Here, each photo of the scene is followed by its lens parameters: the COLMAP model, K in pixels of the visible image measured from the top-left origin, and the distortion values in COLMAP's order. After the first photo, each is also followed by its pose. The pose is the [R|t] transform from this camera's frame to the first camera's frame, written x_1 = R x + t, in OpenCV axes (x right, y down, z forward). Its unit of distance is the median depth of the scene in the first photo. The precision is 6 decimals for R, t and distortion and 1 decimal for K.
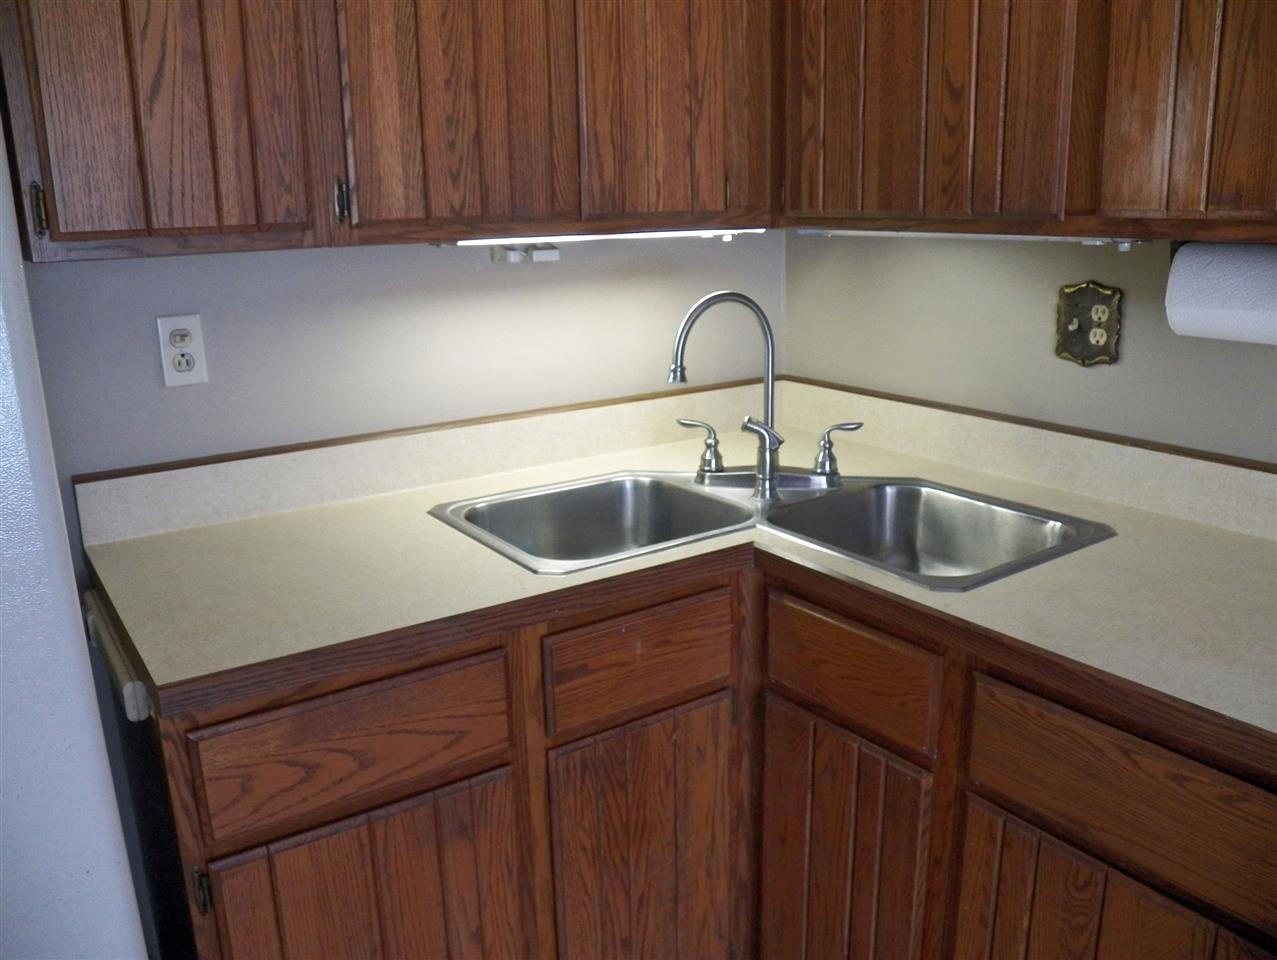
lens RADIAL K [[1036.0, 0, 646.4], [0, 1036.0, 481.3], [0, 0, 1]] dist [-0.140673, 0.089086]
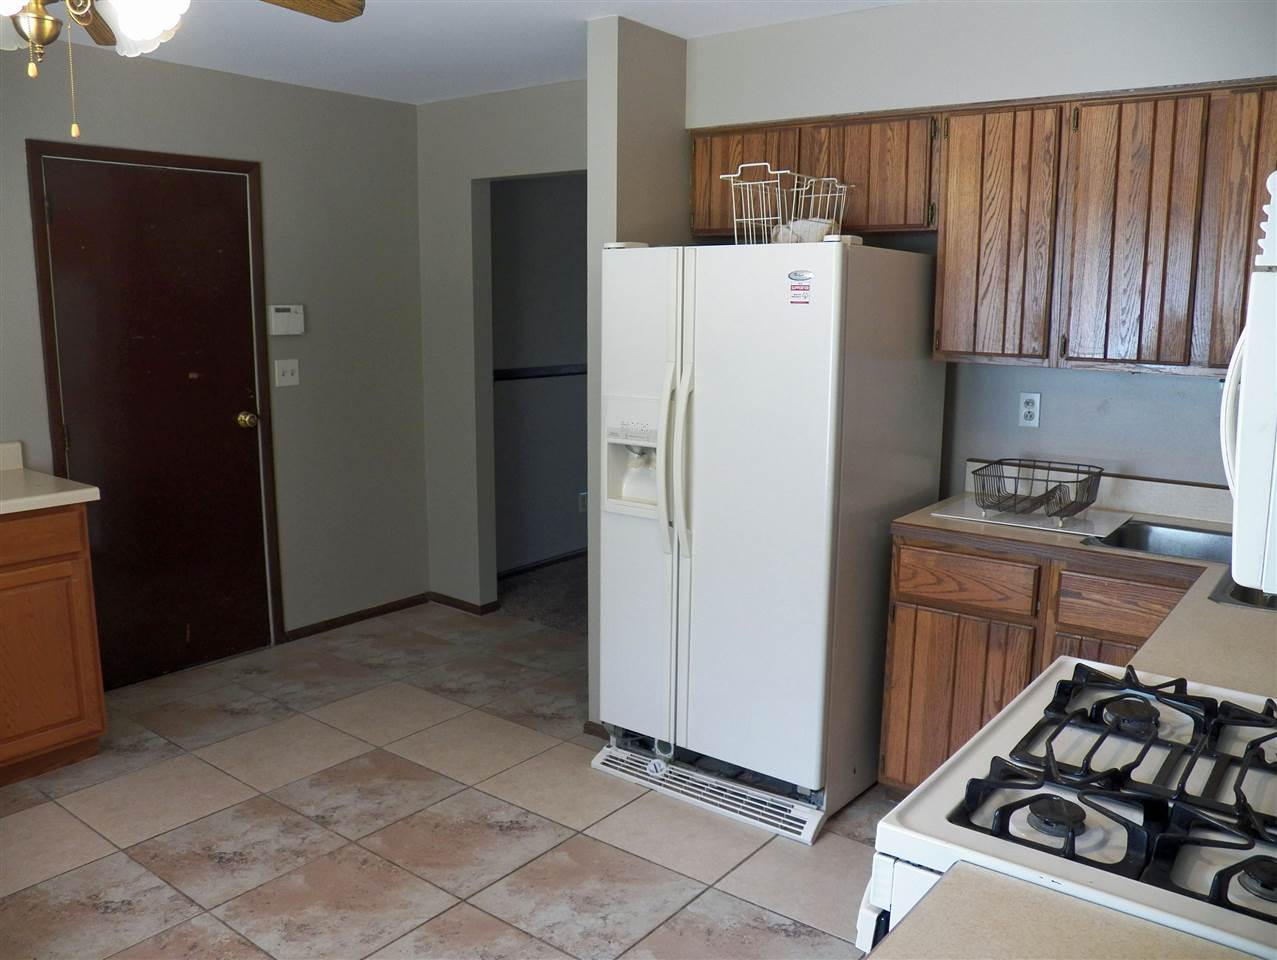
lens RADIAL K [[1036.0, 0, 646.4], [0, 1036.0, 481.3], [0, 0, 1]] dist [-0.140673, 0.089086]
pose [[0.305888, 0.186221, -0.933678, 1.343063], [-0.256271, 0.960594, 0.107631, -0.016574], [0.916928, 0.206352, 0.341557, -0.403470]]
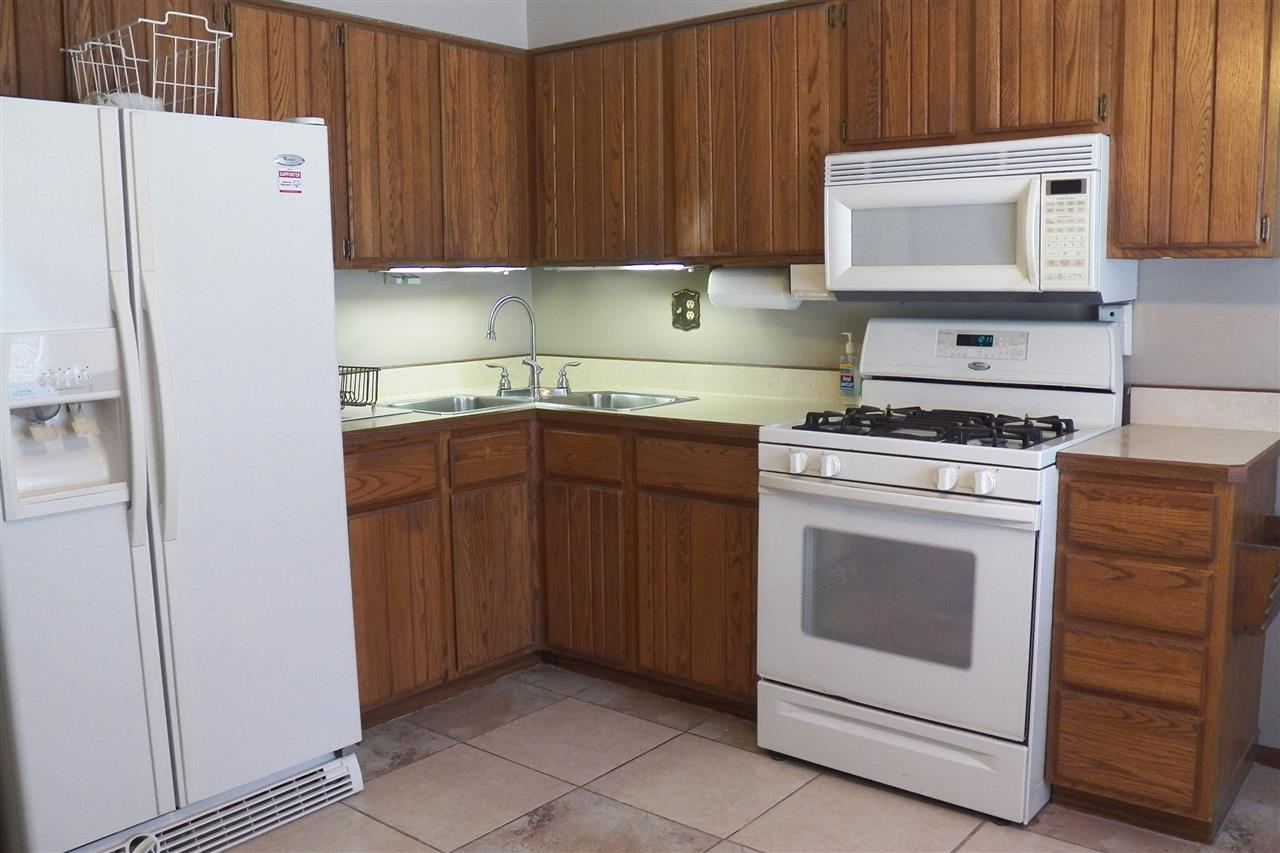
lens RADIAL K [[1105.8, 0, 640.0], [0, 1105.8, 426.5], [0, 0, 1]] dist [-0.149826, 0.113202]
pose [[0.960761, -0.028068, 0.275953, -0.335979], [0.063075, 0.990911, -0.118816, 0.403414], [-0.270110, 0.131560, 0.953799, -1.298159]]
